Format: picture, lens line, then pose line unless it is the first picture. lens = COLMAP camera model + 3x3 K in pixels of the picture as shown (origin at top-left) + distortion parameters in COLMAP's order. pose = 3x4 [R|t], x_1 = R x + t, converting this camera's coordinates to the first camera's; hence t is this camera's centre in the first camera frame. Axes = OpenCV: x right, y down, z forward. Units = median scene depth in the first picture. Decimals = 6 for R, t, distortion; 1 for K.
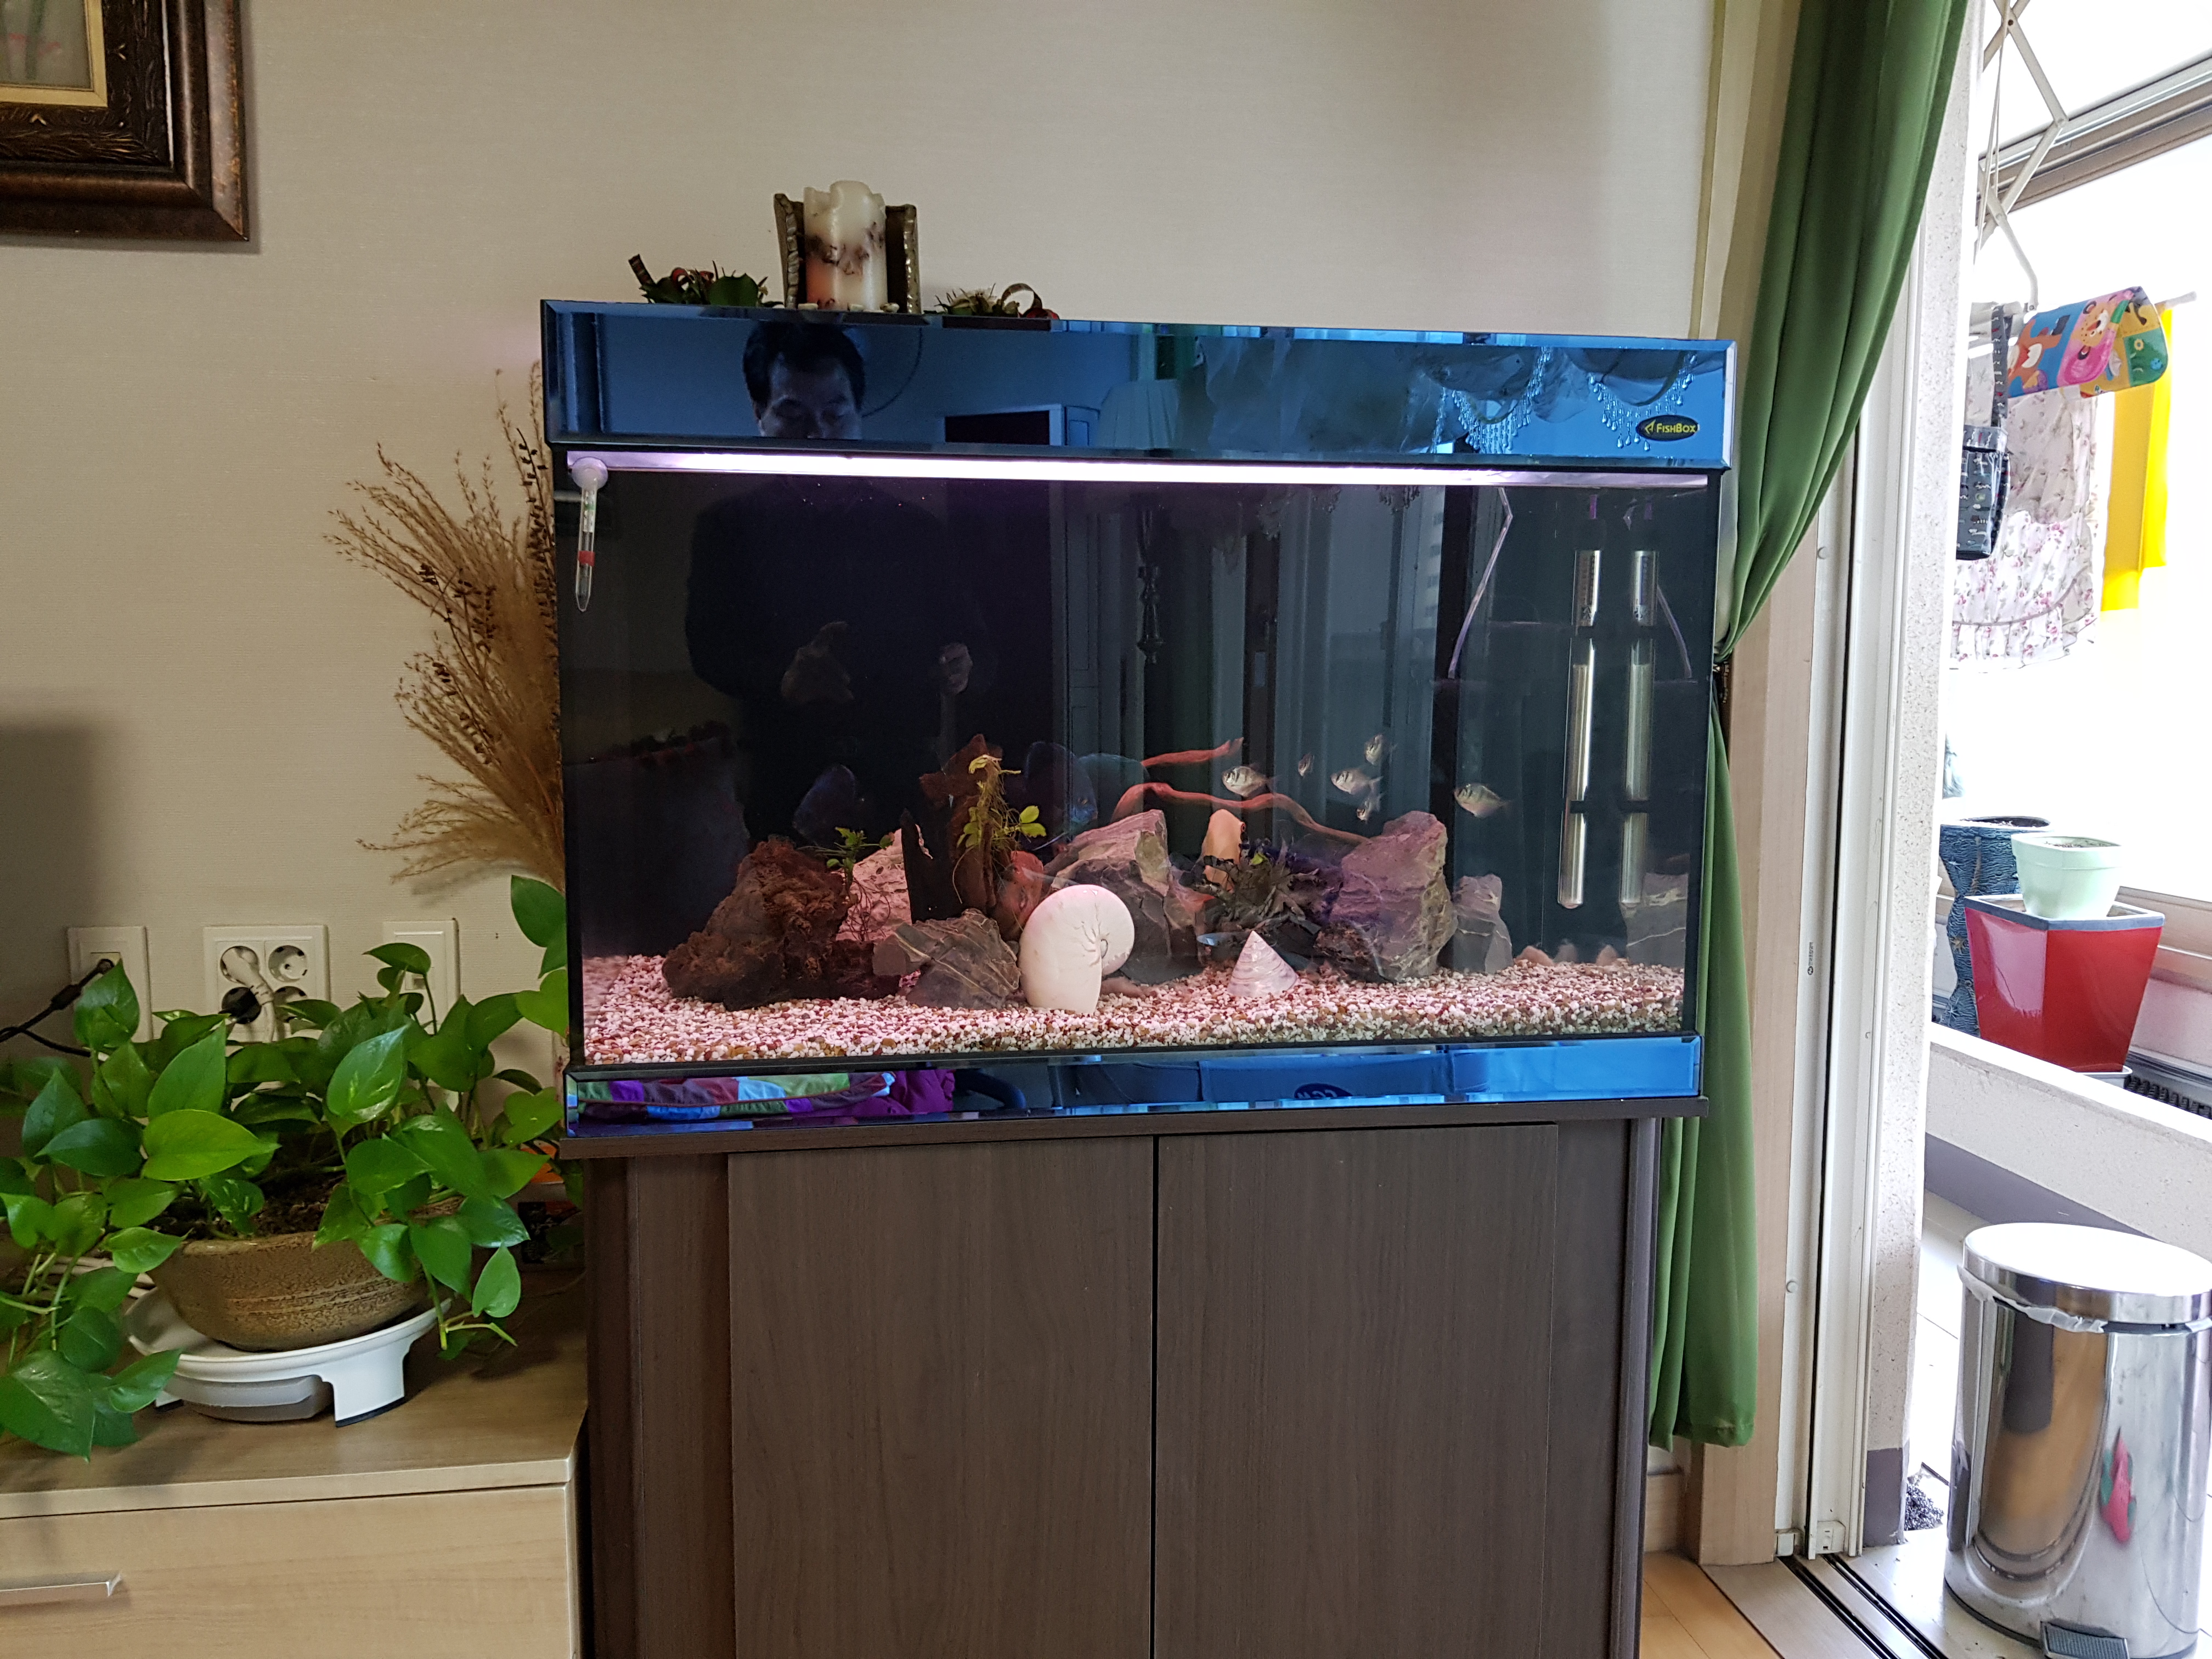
lens RADIAL K [[1689.8, 0, 1114.4], [0, 1689.8, 838.4], [0, 0, 1]] dist [0.111055, -0.174958]
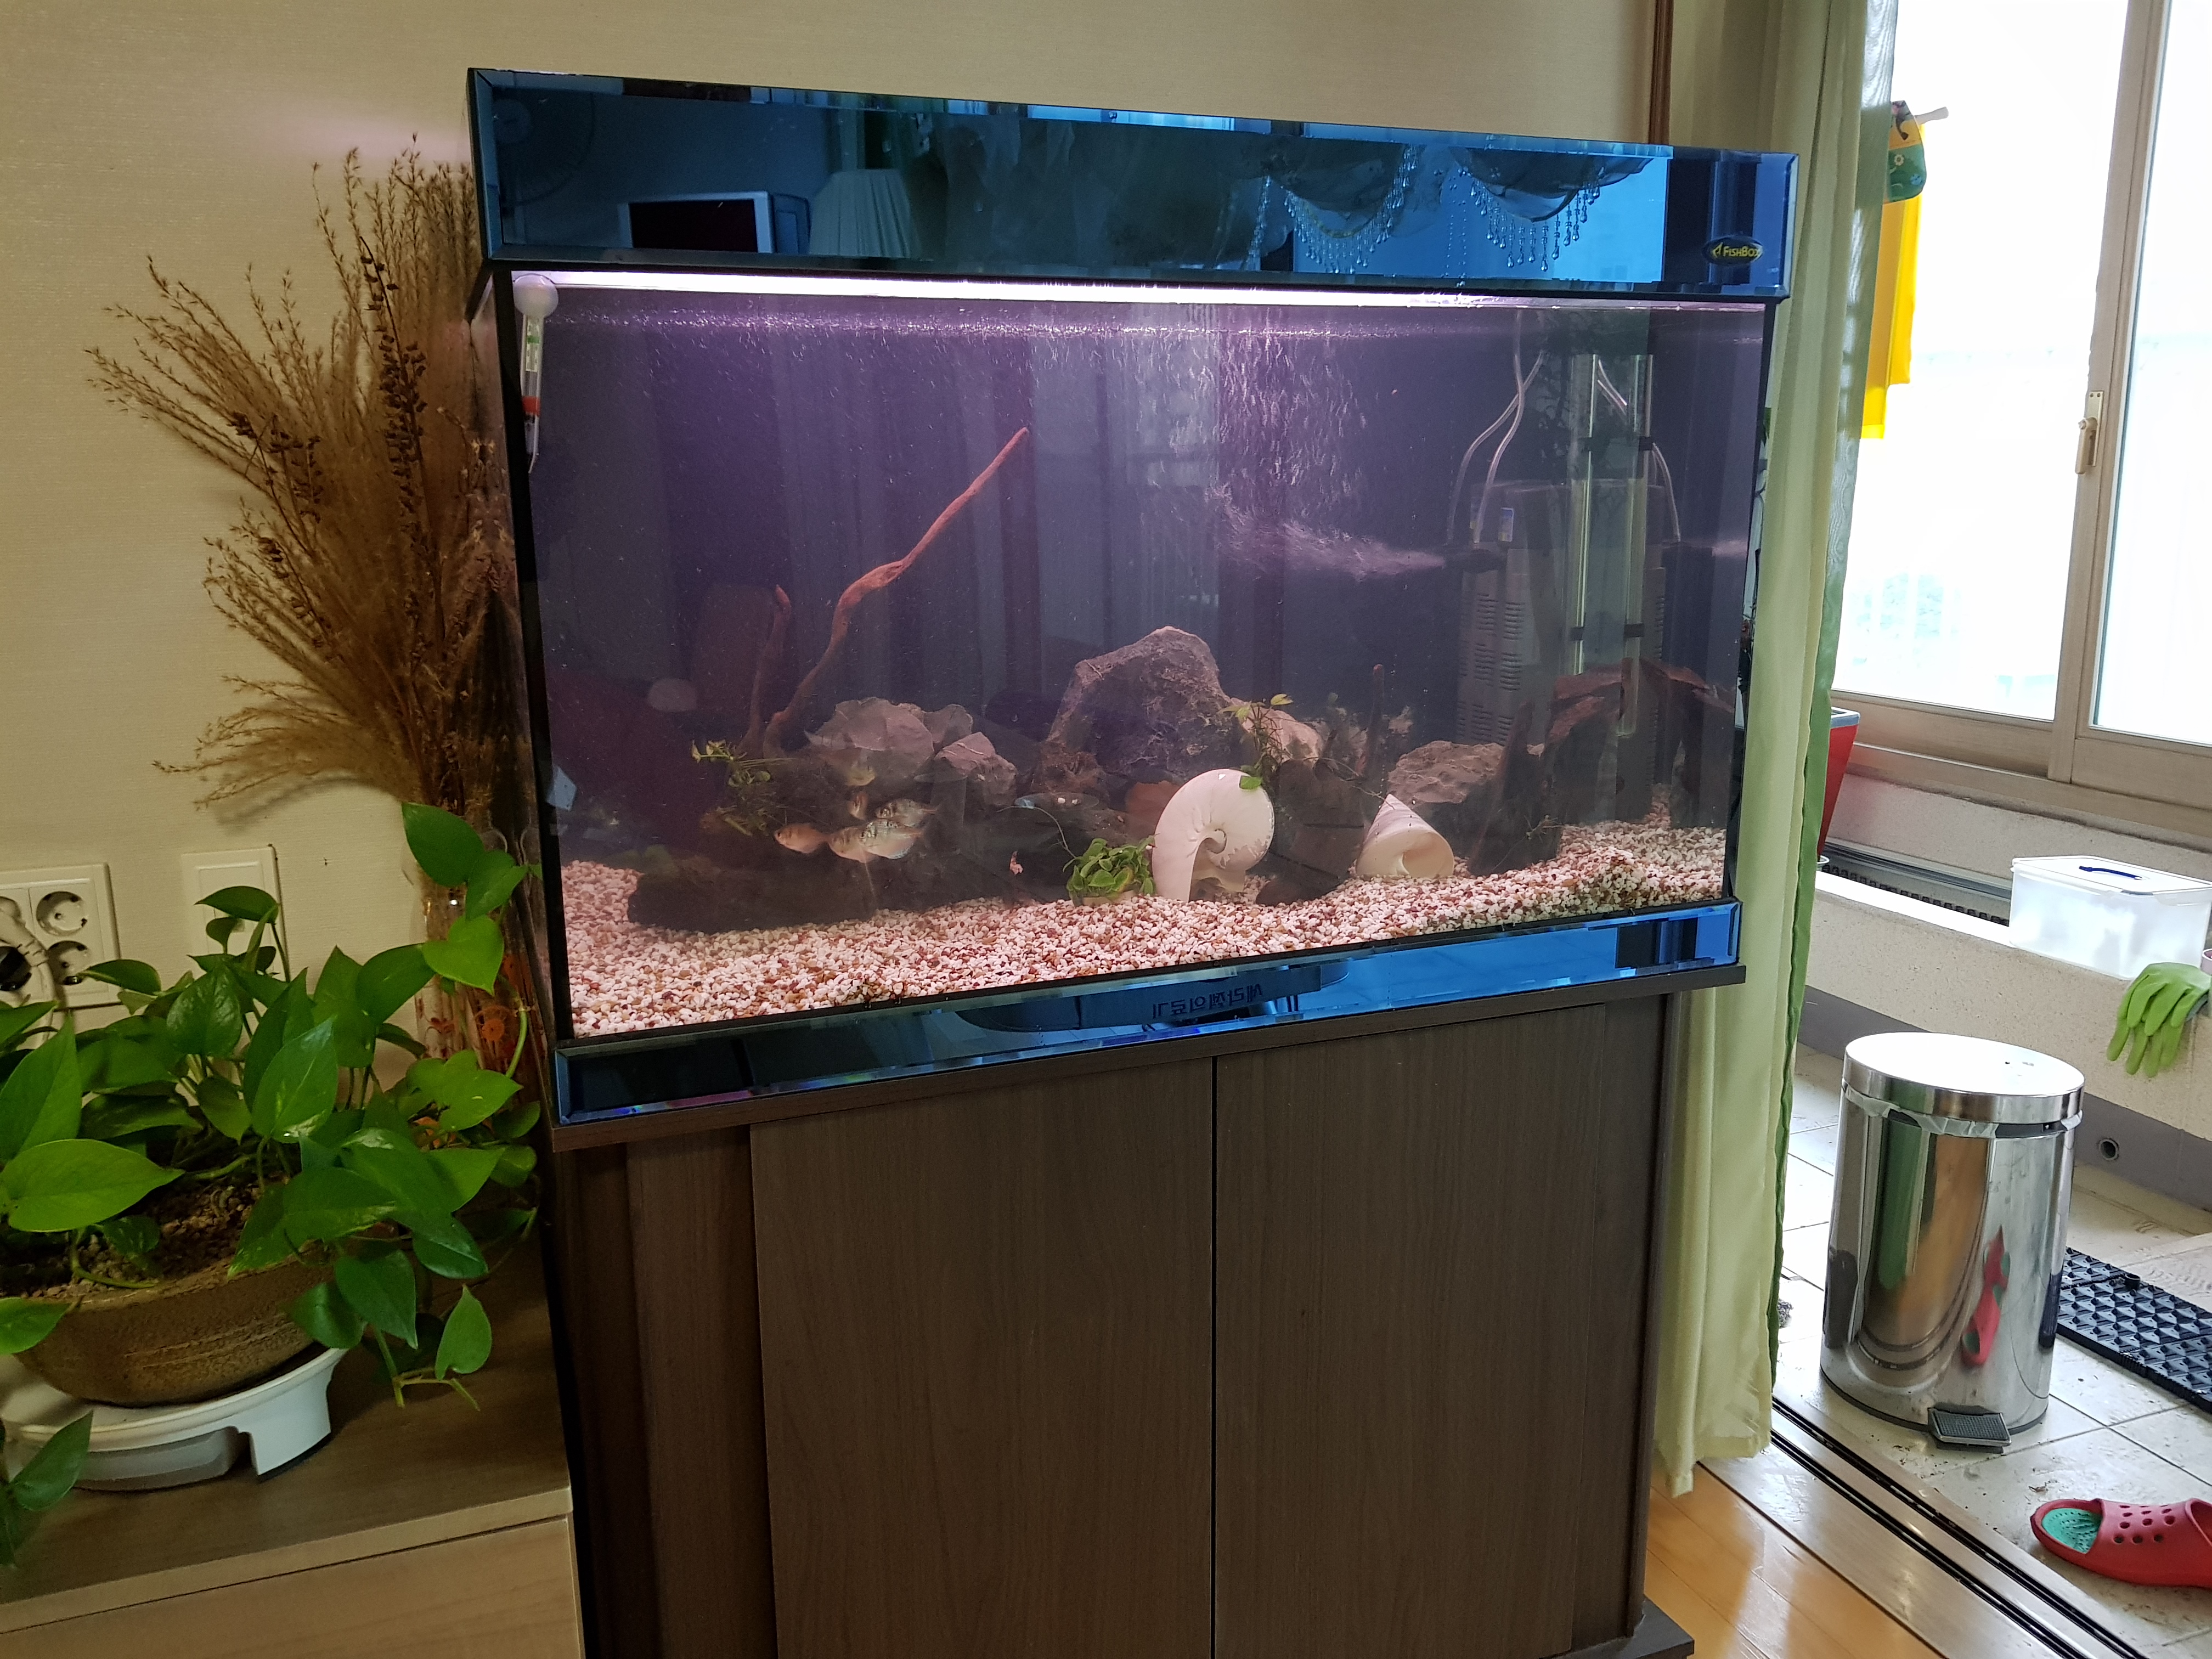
lens RADIAL K [[1689.8, 0, 1114.4], [0, 1689.8, 838.4], [0, 0, 1]] dist [0.111055, -0.174958]
pose [[0.977818, -0.061538, 0.200213, -0.164381], [0.040353, 0.993307, 0.108228, -0.032025], [-0.205533, -0.097748, 0.973756, 0.117594]]
